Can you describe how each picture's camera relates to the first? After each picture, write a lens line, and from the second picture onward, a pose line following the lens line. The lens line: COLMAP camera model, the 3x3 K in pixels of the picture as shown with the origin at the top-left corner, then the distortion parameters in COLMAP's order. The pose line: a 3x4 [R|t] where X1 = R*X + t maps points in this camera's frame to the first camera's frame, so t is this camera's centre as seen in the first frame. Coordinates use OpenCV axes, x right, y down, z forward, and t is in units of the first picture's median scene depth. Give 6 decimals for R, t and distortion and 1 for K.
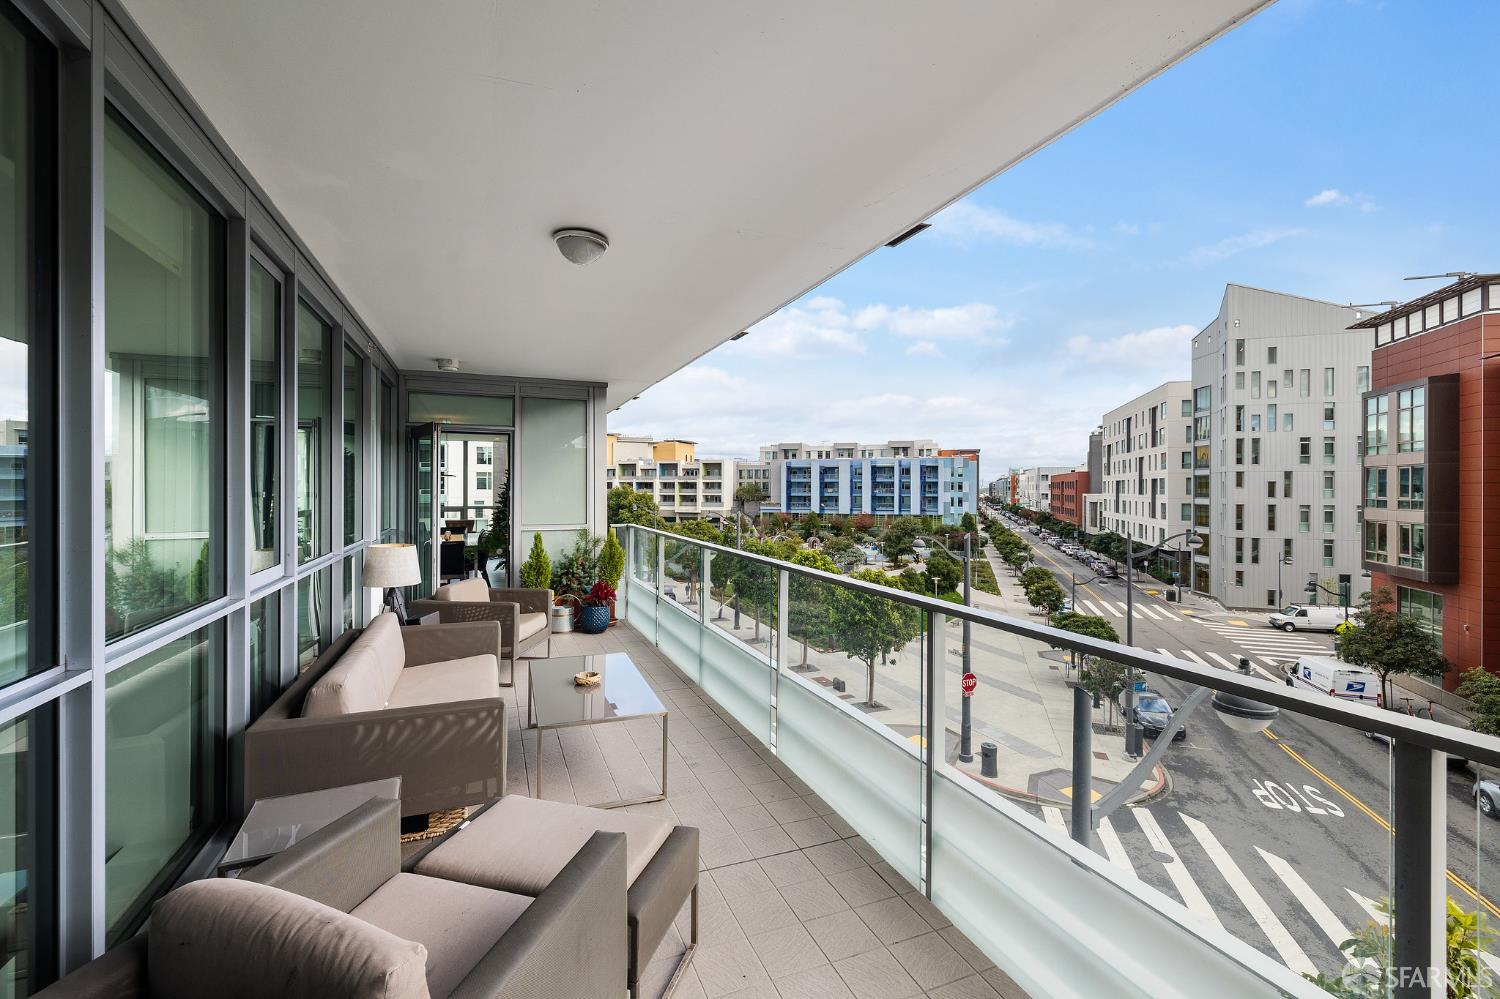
lens RADIAL K [[642.8, 0, 749.0], [0, 642.8, 489.9], [0, 0, 1]] dist [0.006845, 0.000204]
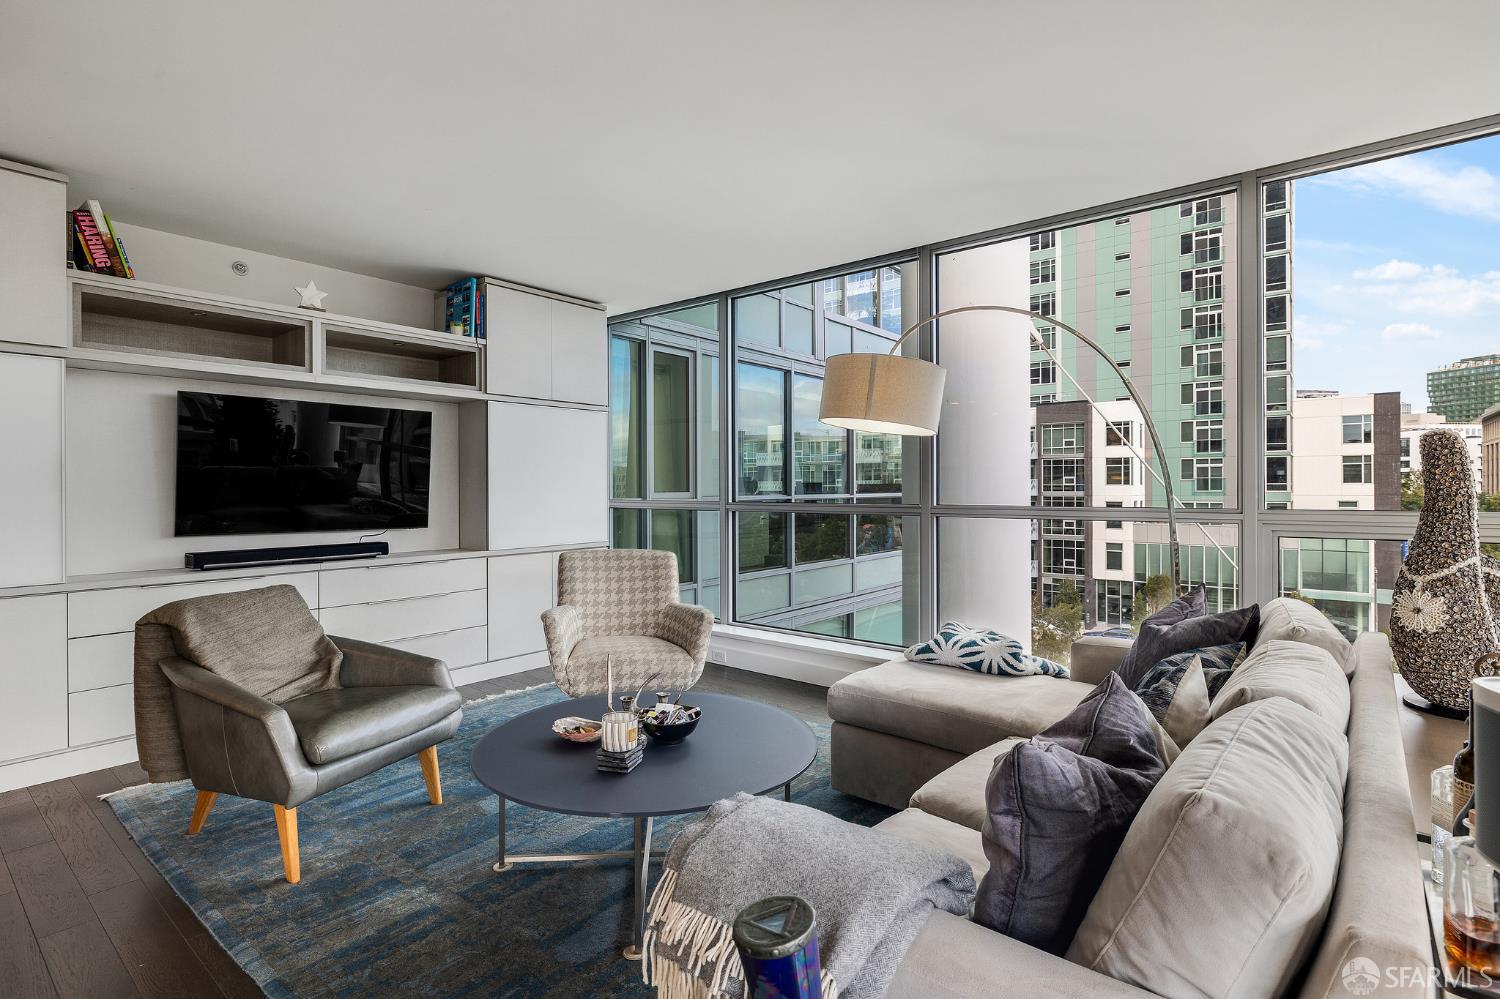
lens RADIAL K [[725.1, 0, 747.2], [0, 725.1, 492.3], [0, 0, 1]] dist [-0.000727, -0.000272]
pose [[0.481197, 0.000075, -0.876613, -0.073885], [0.004298, 0.999988, 0.002445, 0.003701], [0.876602, -0.004944, 0.481191, 0.133011]]
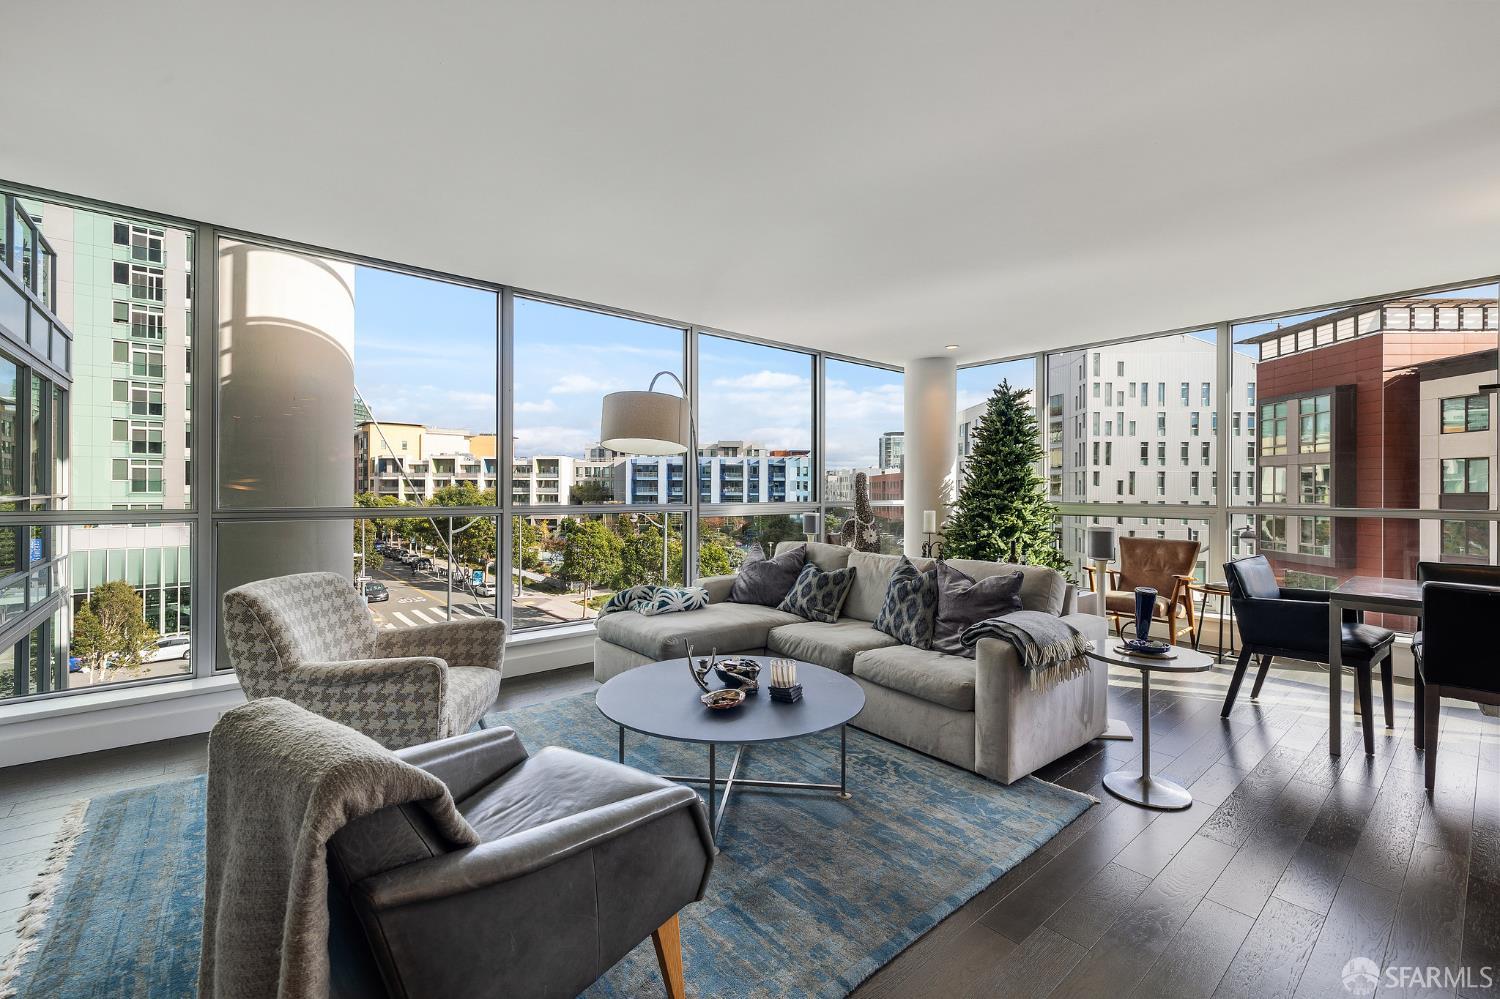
lens RADIAL K [[629.5, 0, 748.8], [0, 629.5, 491.0], [0, 0, 1]] dist [-0.000485, 0.000130]
pose [[0.951649, 0.000301, 0.307187, -0.110852], [-0.000671, 0.999999, 0.001100, 0.003494], [-0.307186, -0.001253, 0.951649, 0.112602]]
